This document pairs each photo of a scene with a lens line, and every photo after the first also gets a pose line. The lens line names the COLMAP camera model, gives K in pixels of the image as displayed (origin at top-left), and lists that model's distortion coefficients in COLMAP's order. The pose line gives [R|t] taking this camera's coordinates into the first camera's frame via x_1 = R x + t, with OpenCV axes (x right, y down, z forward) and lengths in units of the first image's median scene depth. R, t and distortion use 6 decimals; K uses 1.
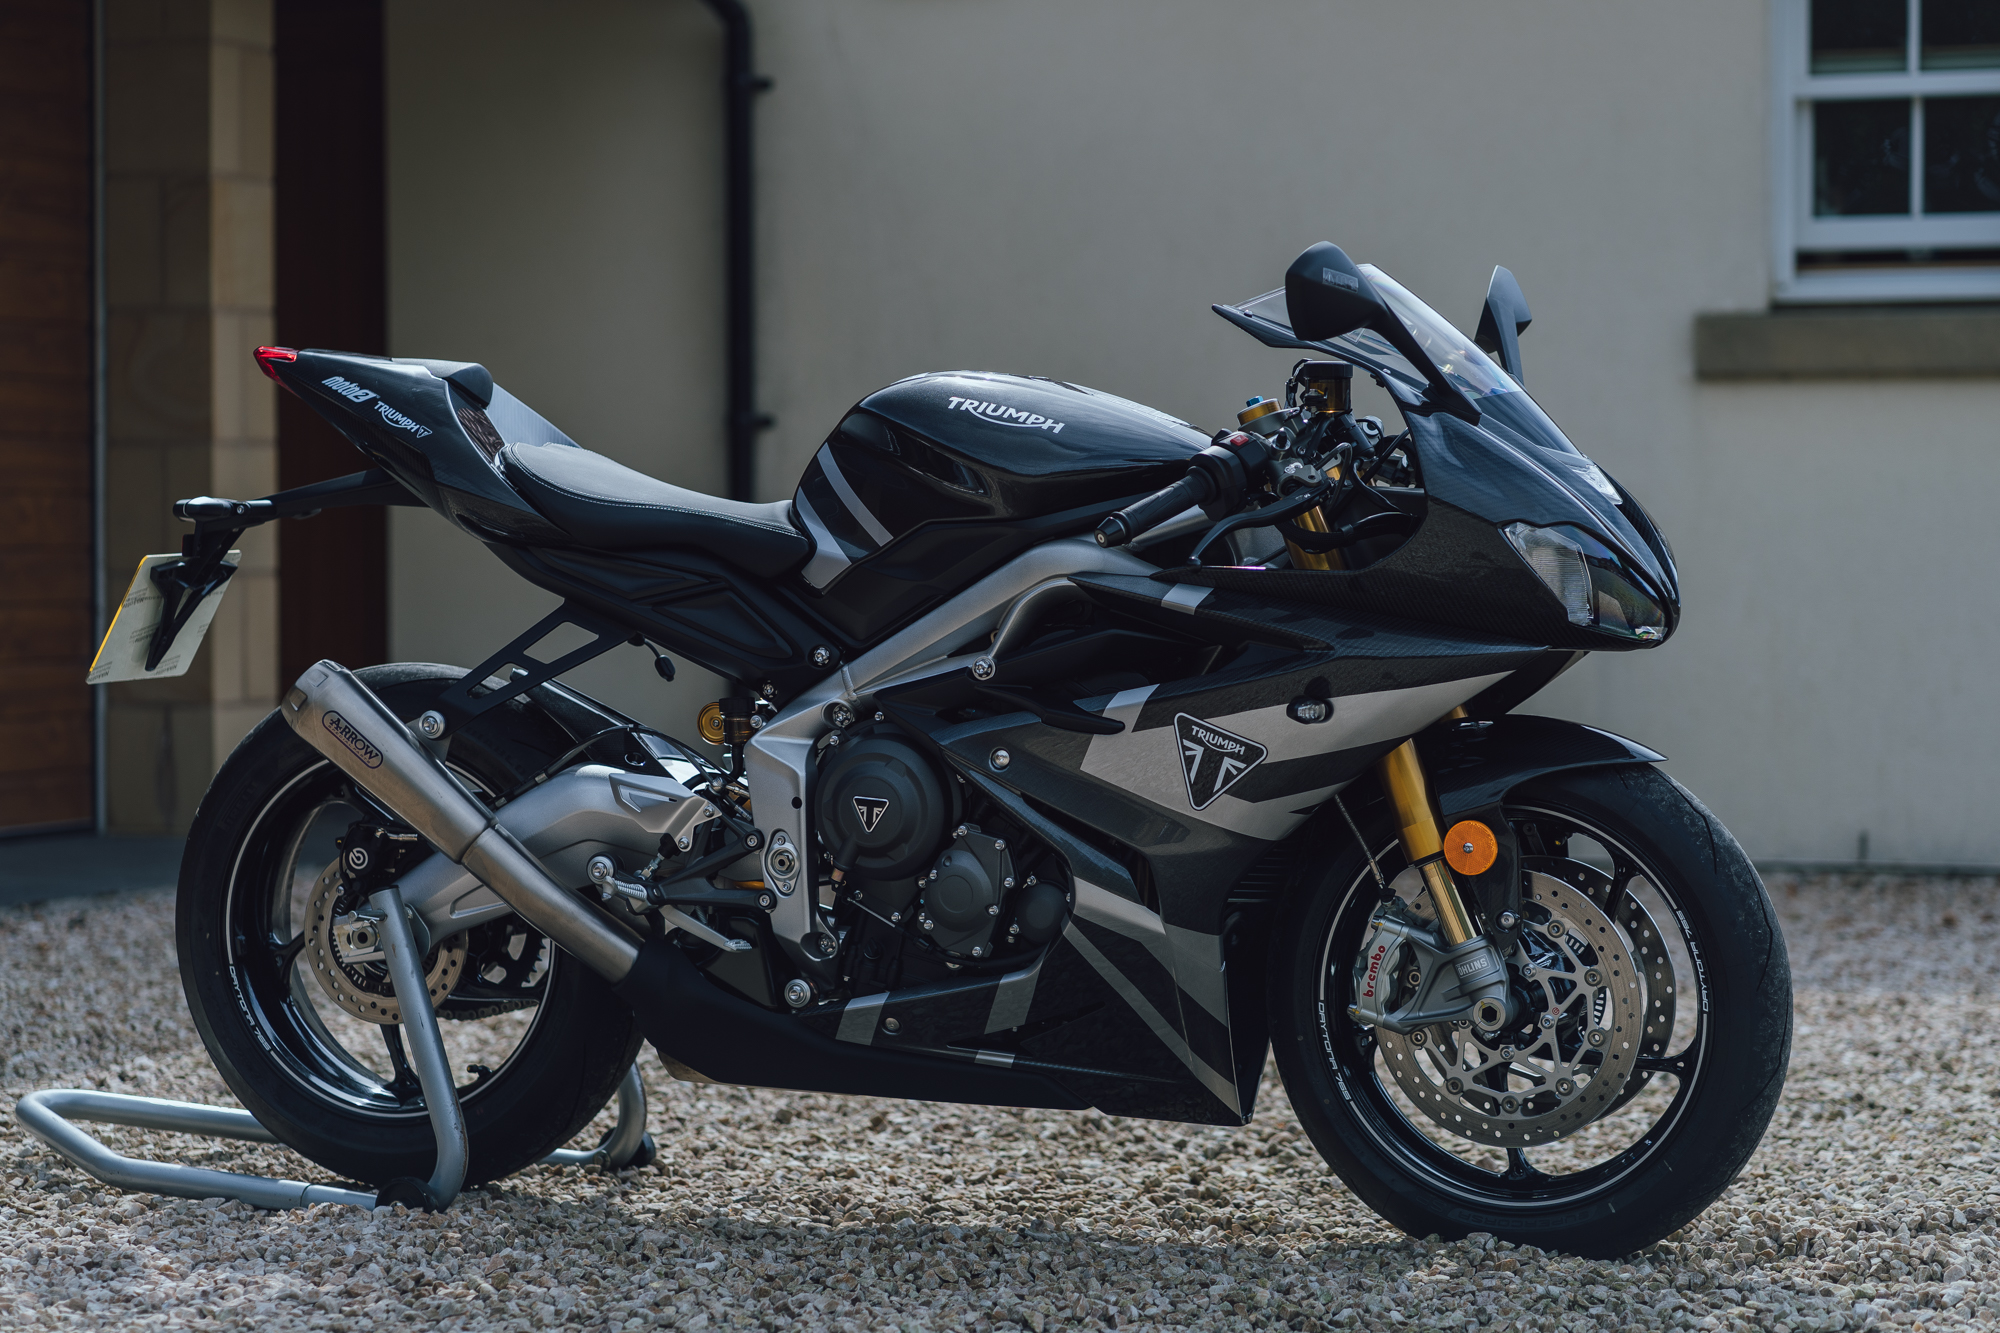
lens RADIAL K [[4814.3, 0, 1000.0], [0, 4814.3, 666.5], [0, 0, 1]] dist [0.057465, -0.340645]
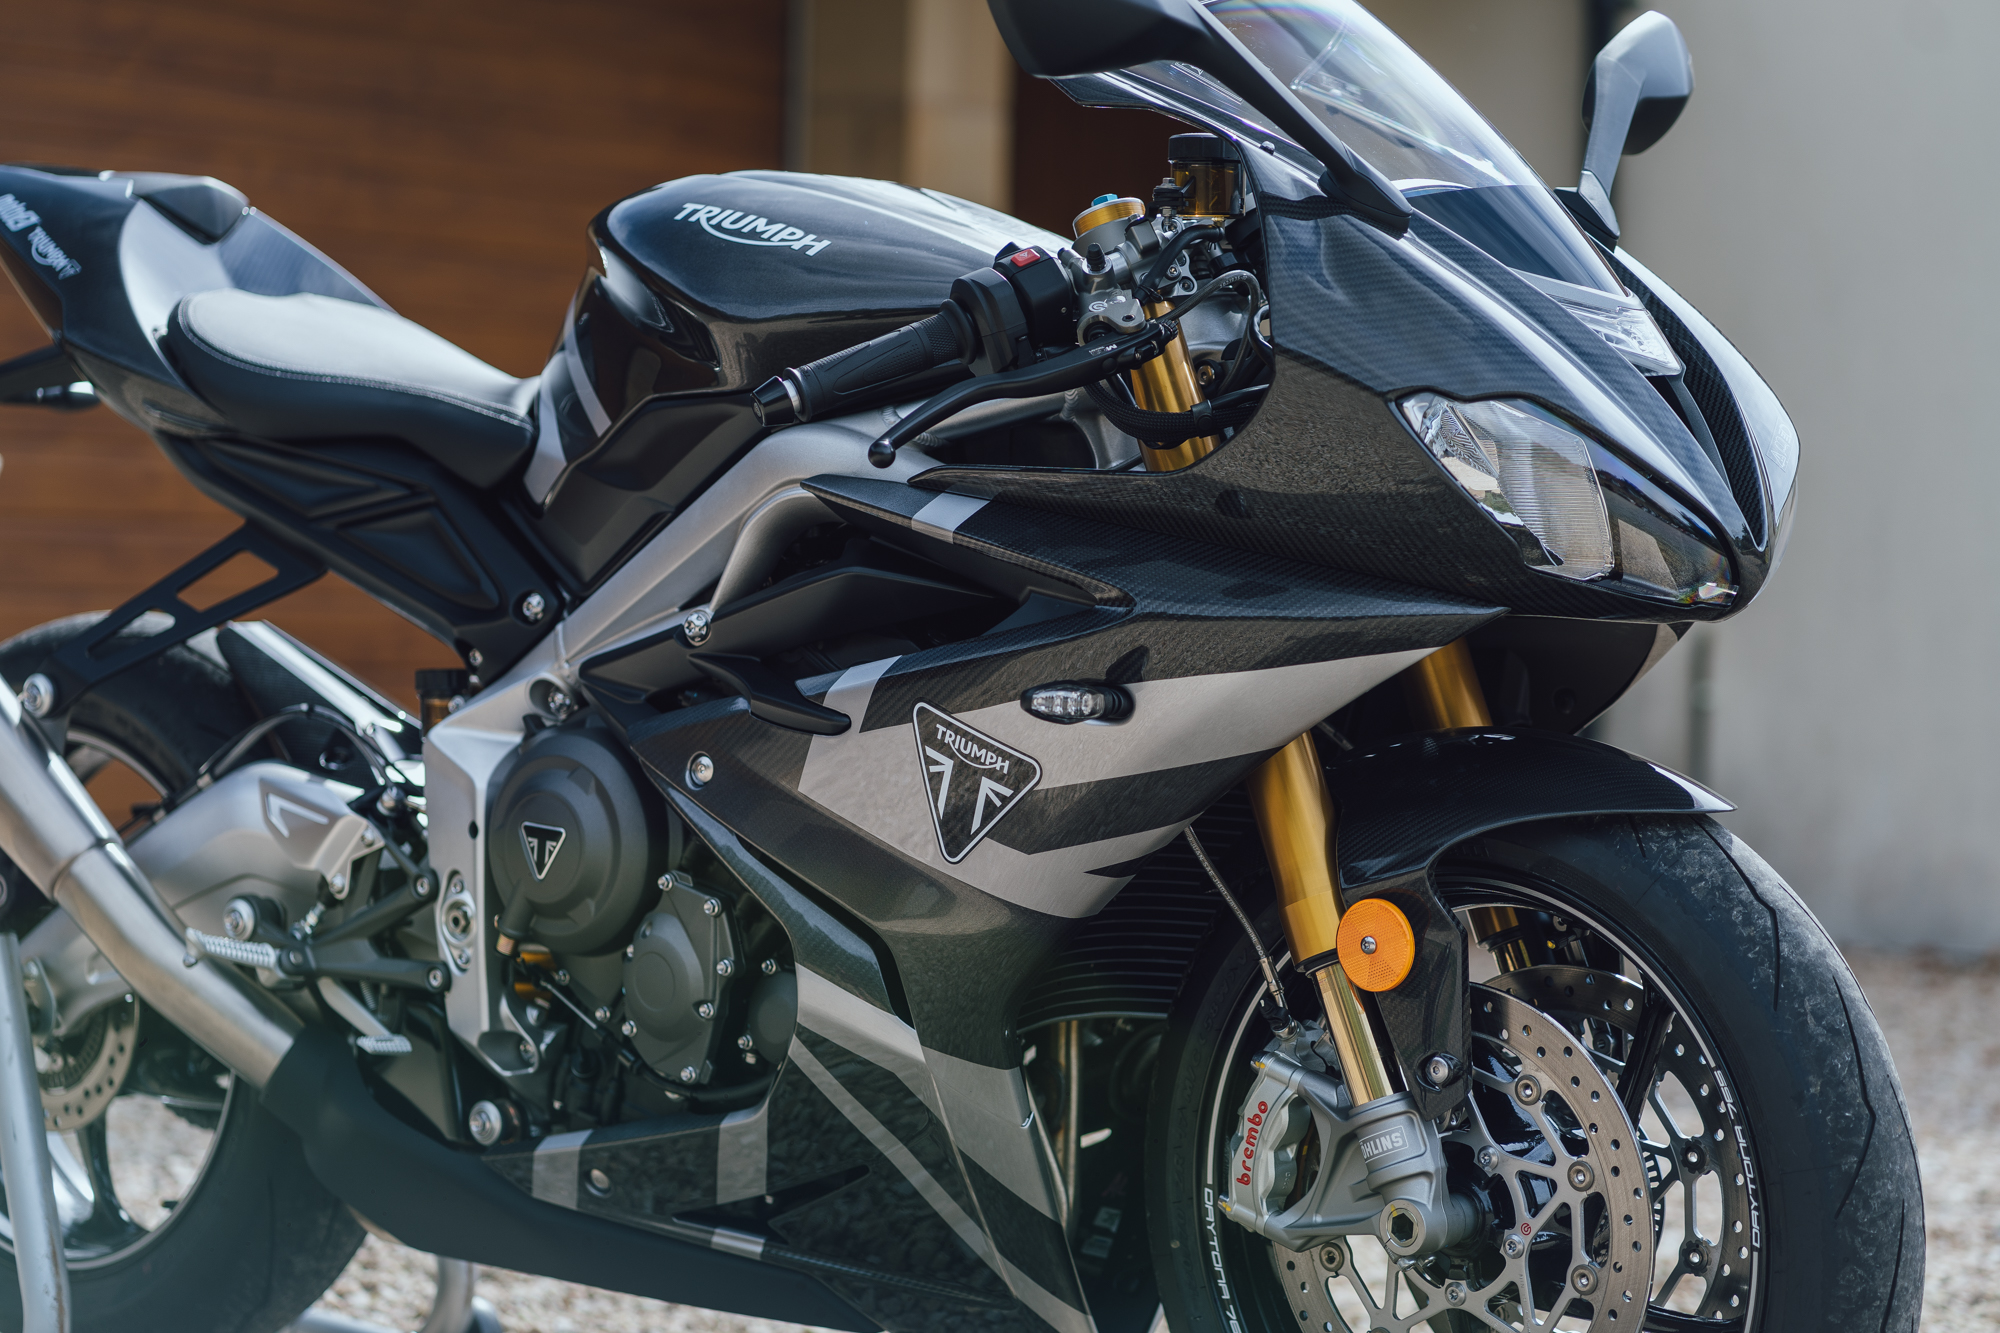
lens RADIAL K [[4814.3, 0, 1000.0], [0, 4814.3, 666.5], [0, 0, 1]] dist [0.057465, -0.340645]
pose [[0.955634, 0.029829, -0.293042, 0.221510], [-0.034350, 0.999357, -0.010295, 0.010755], [0.292546, 0.019904, 0.956044, 0.408899]]
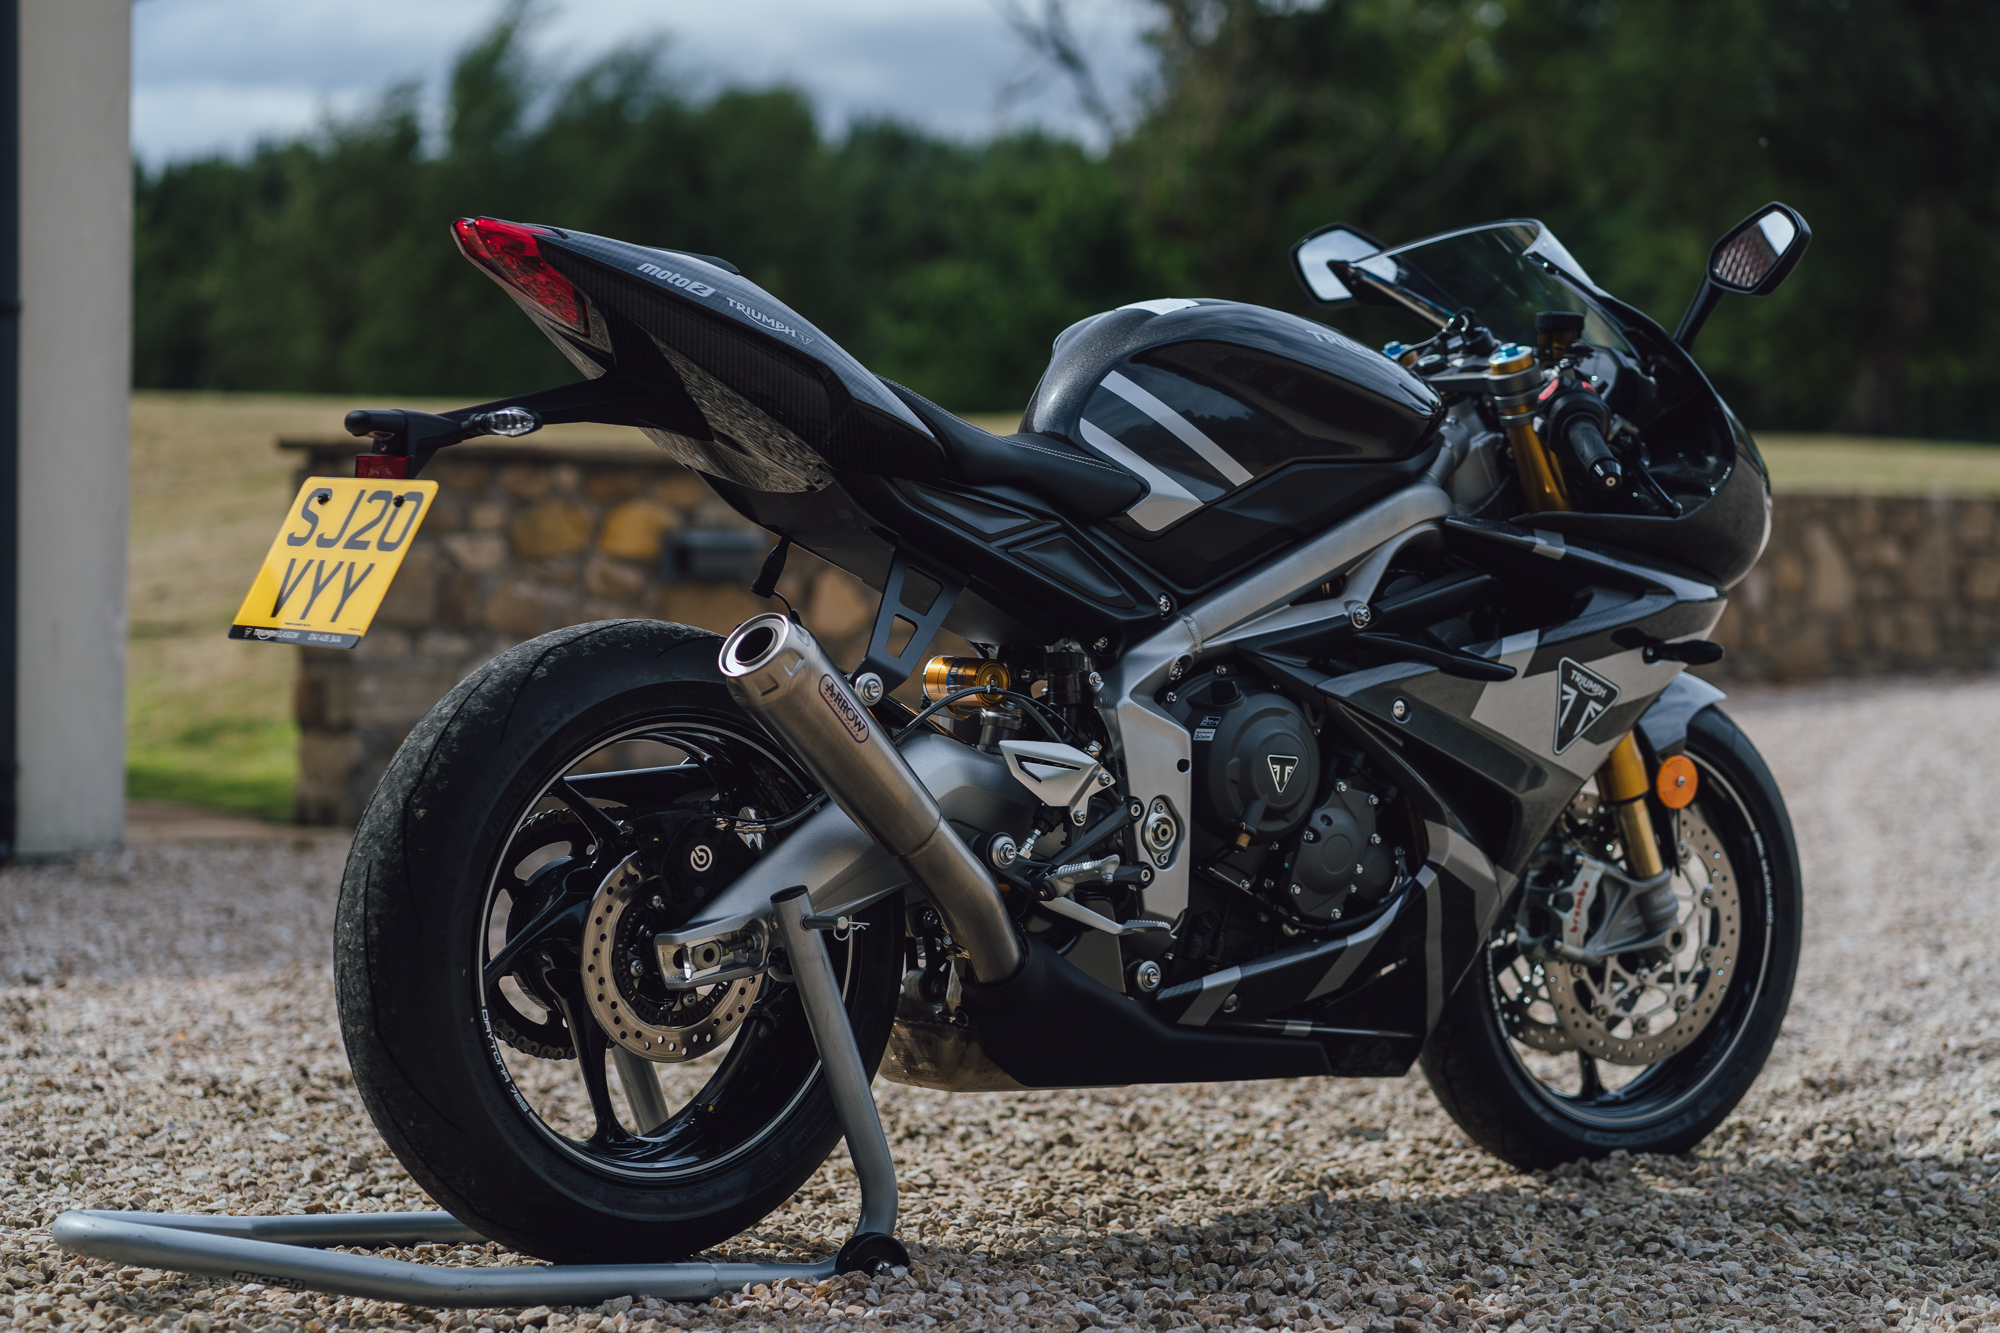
lens RADIAL K [[4814.3, 0, 1000.0], [0, 4814.3, 666.5], [0, 0, 1]] dist [0.057465, -0.340645]
pose [[0.488199, -0.008290, 0.872693, -0.884363], [0.022620, 0.999739, -0.003157, 0.011734], [-0.872439, 0.021282, 0.488259, 0.596609]]
